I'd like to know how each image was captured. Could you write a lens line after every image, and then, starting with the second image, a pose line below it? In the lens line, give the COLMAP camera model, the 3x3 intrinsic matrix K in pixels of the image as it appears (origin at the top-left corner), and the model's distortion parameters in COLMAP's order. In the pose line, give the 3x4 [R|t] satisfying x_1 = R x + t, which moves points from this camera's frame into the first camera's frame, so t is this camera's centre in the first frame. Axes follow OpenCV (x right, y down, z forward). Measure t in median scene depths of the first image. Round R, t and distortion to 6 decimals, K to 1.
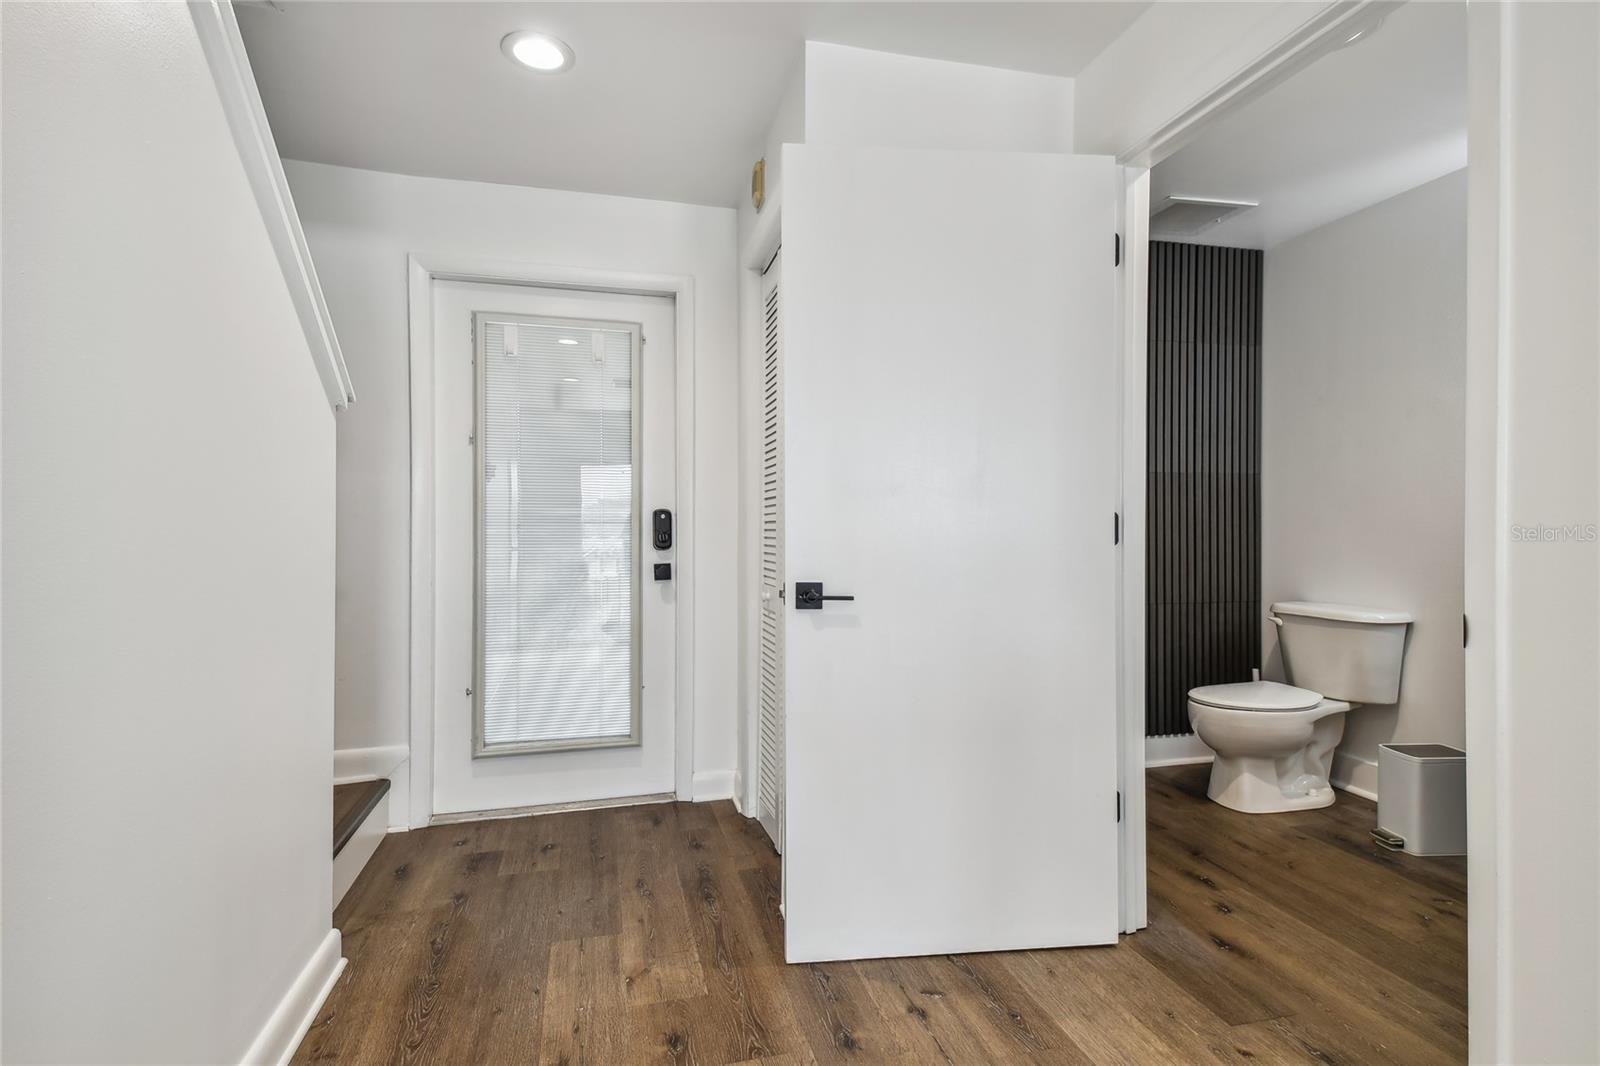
lens RADIAL K [[784.7, 0, 800.0], [0, 784.7, 533.0], [0, 0, 1]] dist [0.040088, 0.000216]
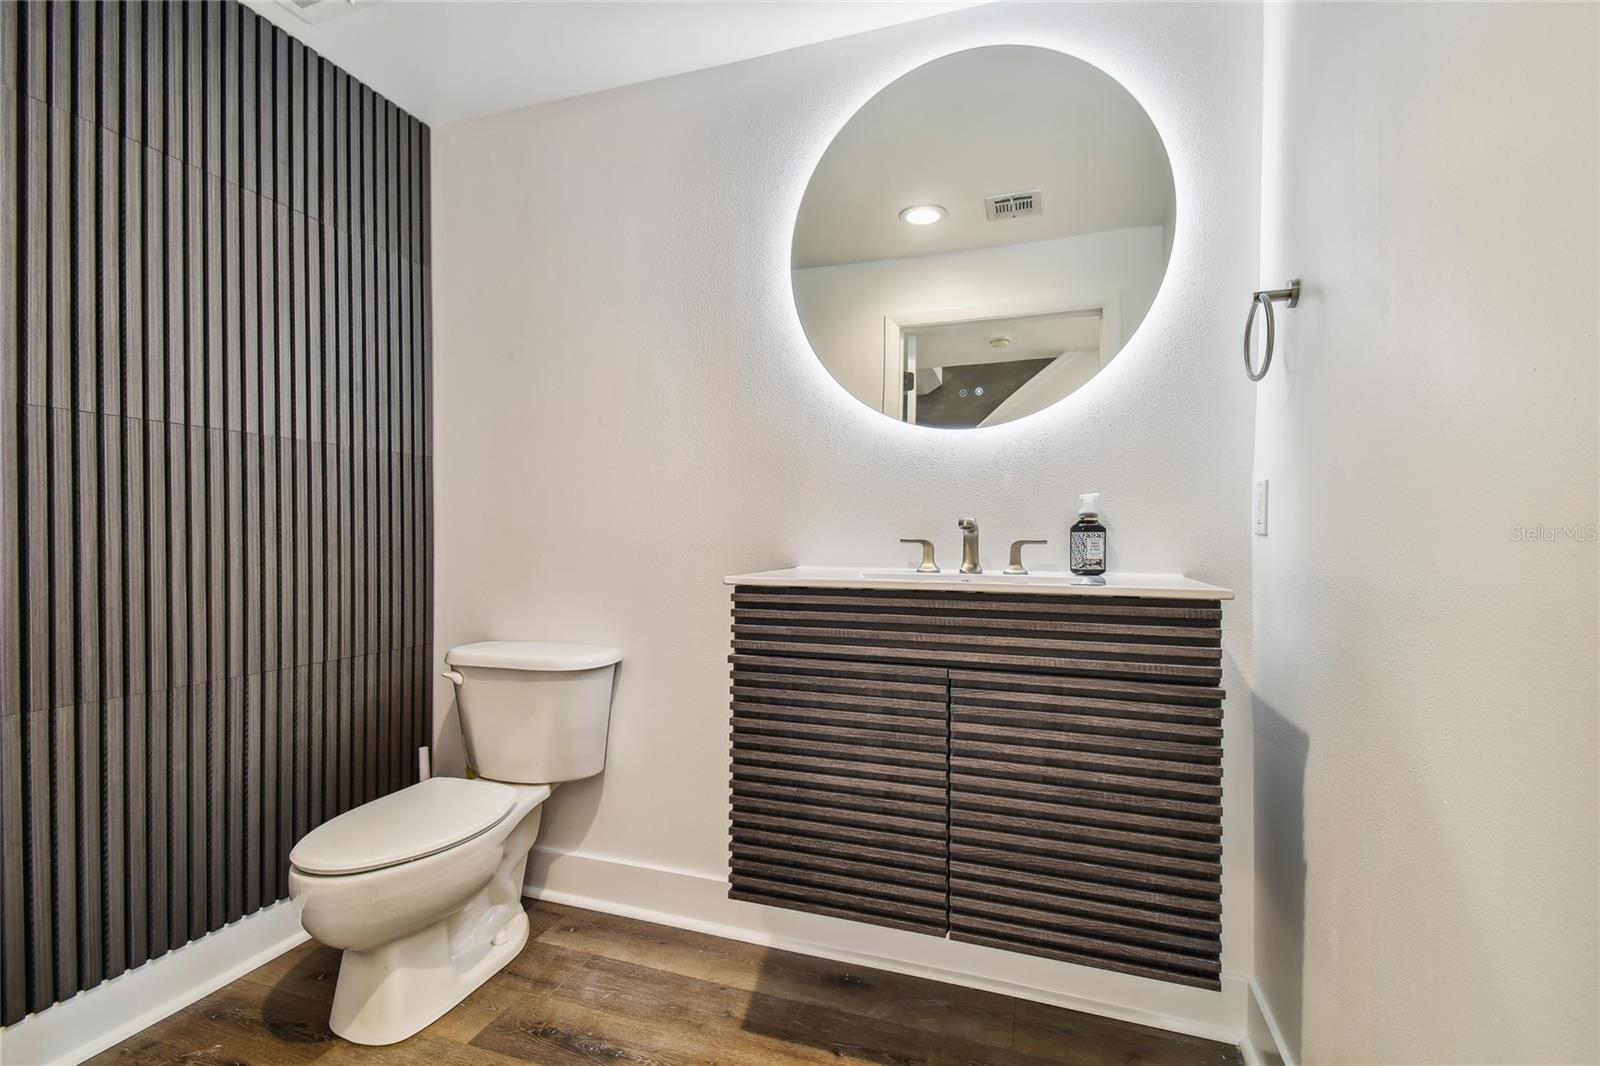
lens RADIAL K [[711.5, 0, 800.5], [0, 711.5, 529.2], [0, 0, 1]] dist [0.037507, -0.020376]
pose [[0.554432, 0.005565, 0.832210, 0.266893], [0.005988, 0.999925, -0.010676, -0.003569], [-0.832207, 0.010903, 0.554357, 0.436879]]
